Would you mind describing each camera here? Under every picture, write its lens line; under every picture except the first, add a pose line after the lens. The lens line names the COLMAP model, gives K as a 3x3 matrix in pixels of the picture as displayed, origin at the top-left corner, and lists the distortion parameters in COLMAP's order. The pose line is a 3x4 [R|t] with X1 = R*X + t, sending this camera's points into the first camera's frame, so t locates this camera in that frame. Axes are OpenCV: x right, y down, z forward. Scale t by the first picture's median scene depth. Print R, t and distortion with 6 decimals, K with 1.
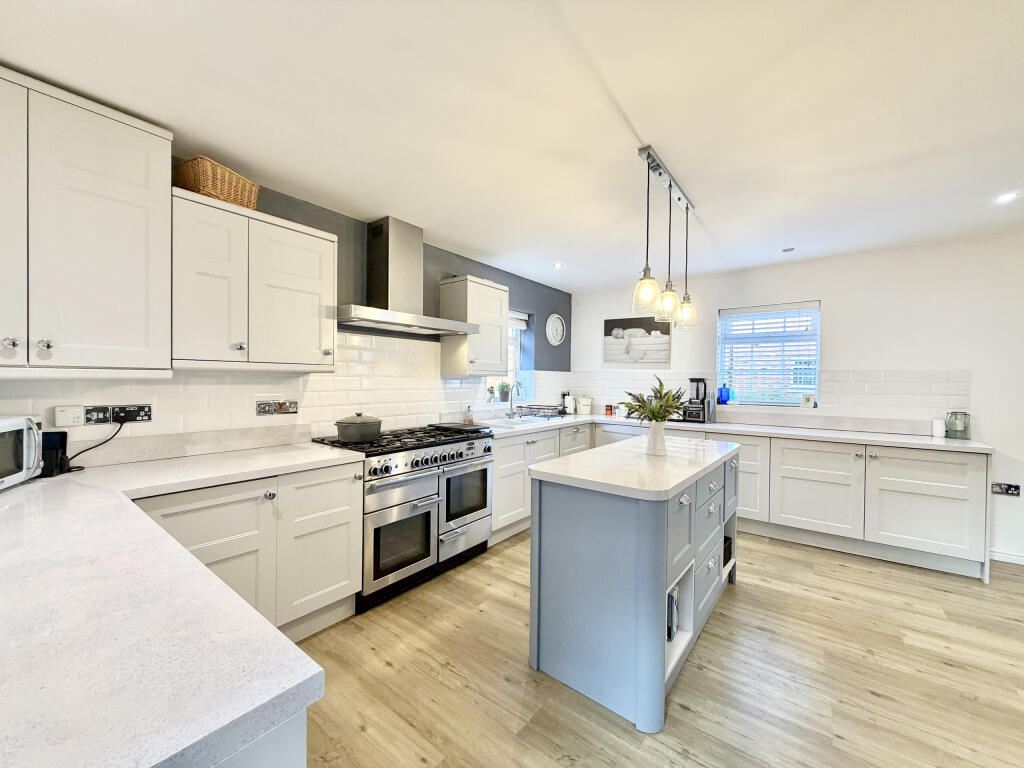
lens RADIAL K [[406.9, 0, 509.0], [0, 406.9, 385.4], [0, 0, 1]] dist [-0.000185, 0.000094]
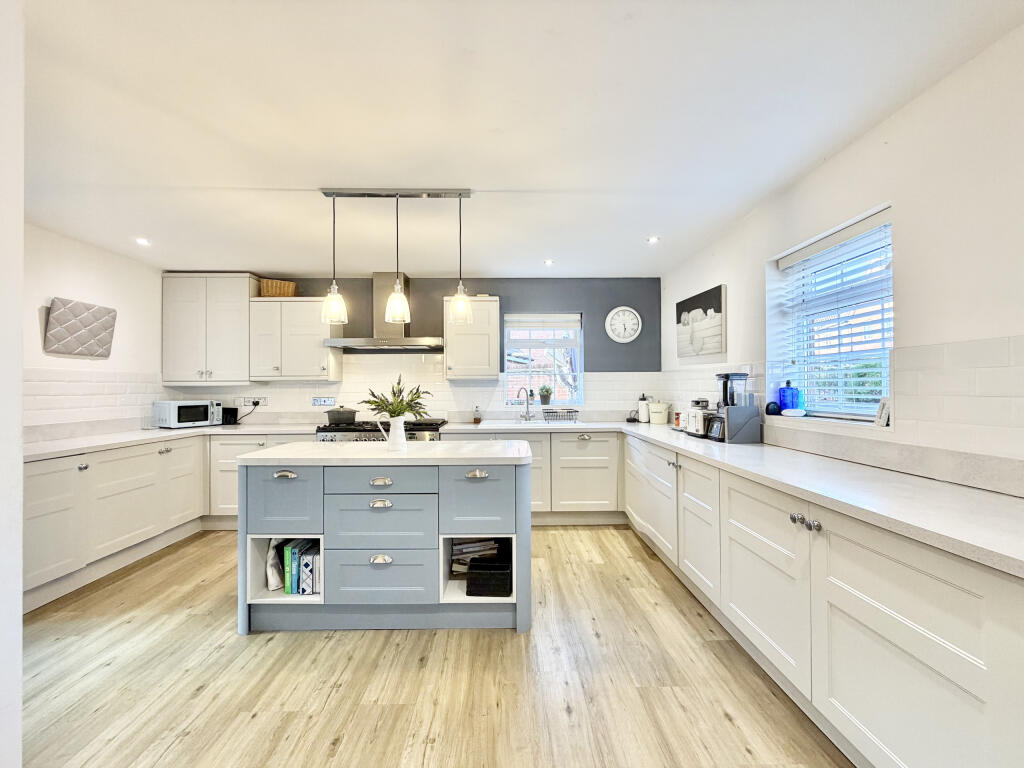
lens RADIAL K [[406.9, 0, 509.0], [0, 406.9, 385.4], [0, 0, 1]] dist [-0.000185, 0.000094]
pose [[0.627102, -0.018569, -0.778716, 0.903435], [0.002052, 0.999752, -0.022187, 0.018111], [0.778935, 0.012316, 0.626984, 0.372073]]
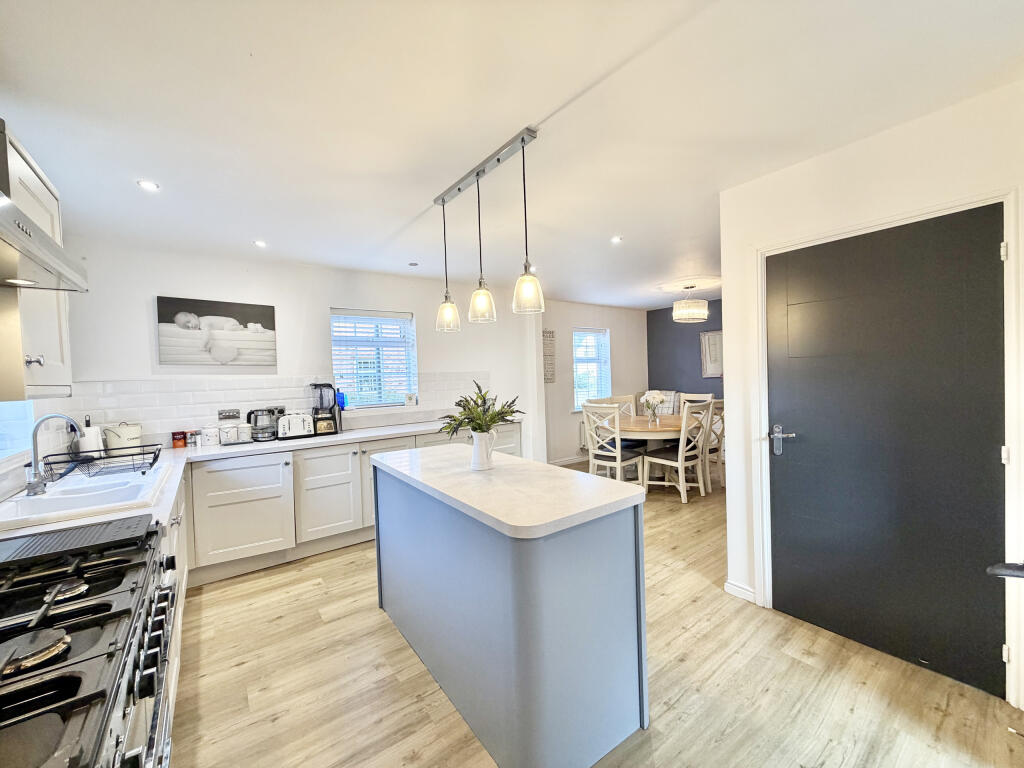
lens RADIAL K [[406.9, 0, 509.0], [0, 406.9, 385.4], [0, 0, 1]] dist [-0.000185, 0.000094]
pose [[0.264058, -0.043992, 0.963503, -0.320944], [0.049553, 0.998259, 0.031998, -0.026597], [-0.963233, 0.039295, 0.265778, 0.459773]]
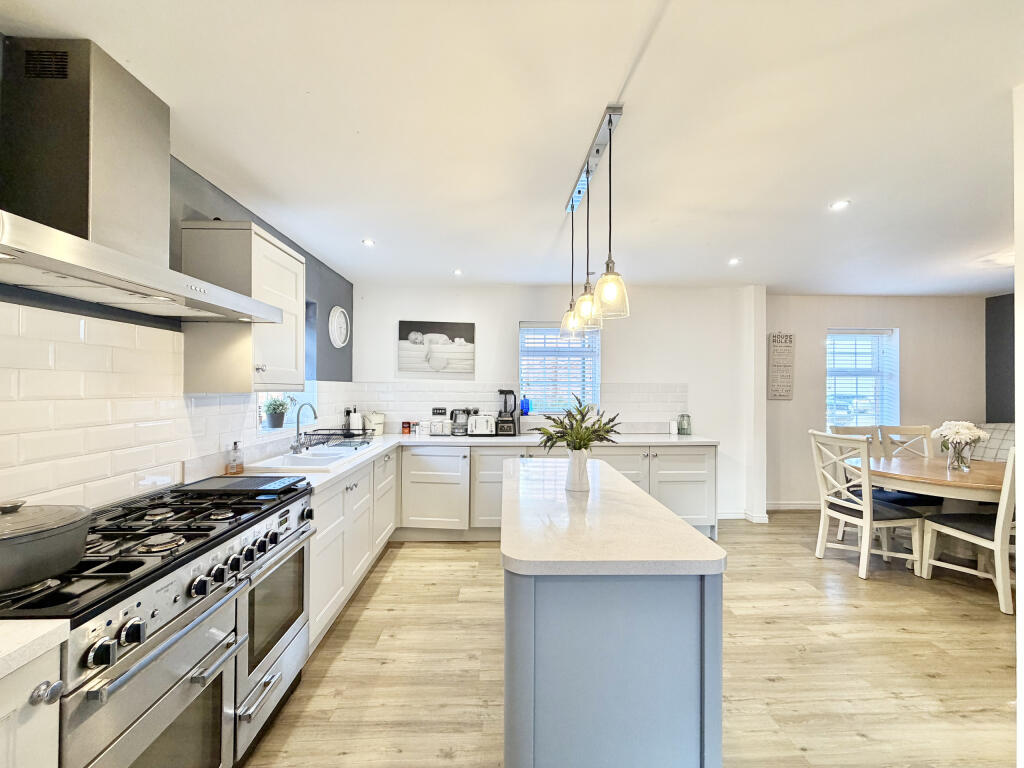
lens RADIAL K [[406.9, 0, 509.0], [0, 406.9, 385.4], [0, 0, 1]] dist [-0.000185, 0.000094]
pose [[0.769718, -0.003666, 0.638373, -0.181548], [0.012401, 0.999881, -0.009210, -0.023612], [-0.638263, 0.015006, 0.769672, 0.295584]]
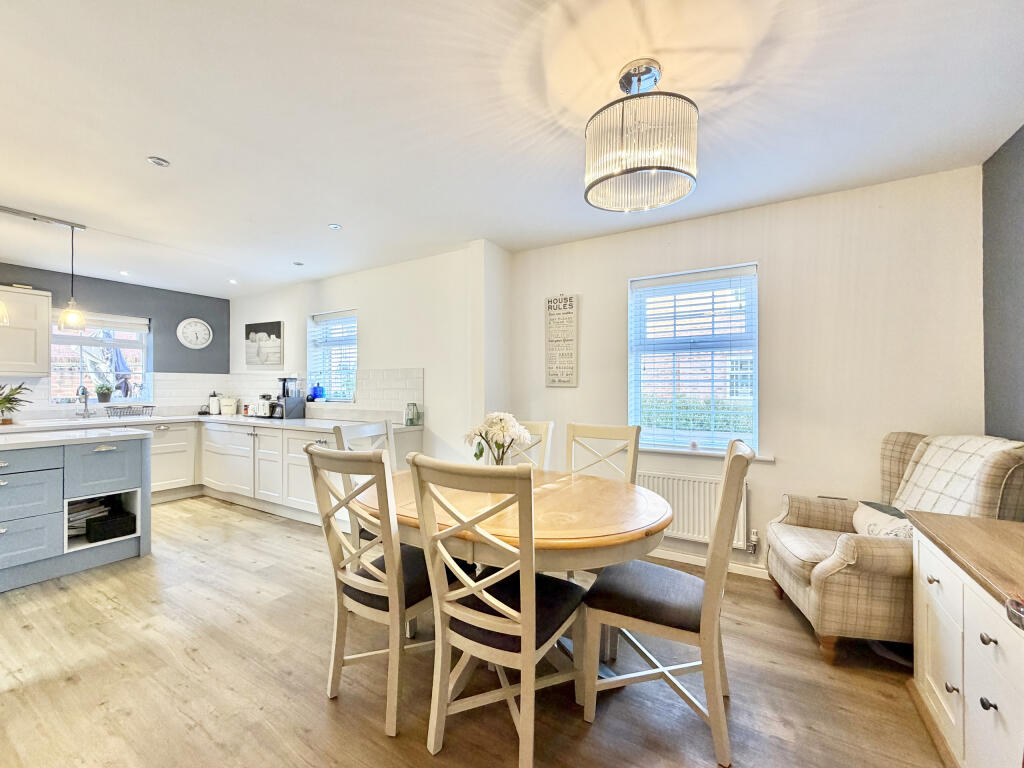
lens RADIAL K [[416.9, 0, 512.0], [0, 416.9, 384.0], [0, 0, 1]] dist [-0.004257, -0.000173]
pose [[0.991888, -0.010386, 0.126689, 1.109331], [0.012920, 0.999732, -0.019195, 0.033170], [-0.126456, 0.020676, 0.991757, -0.222903]]
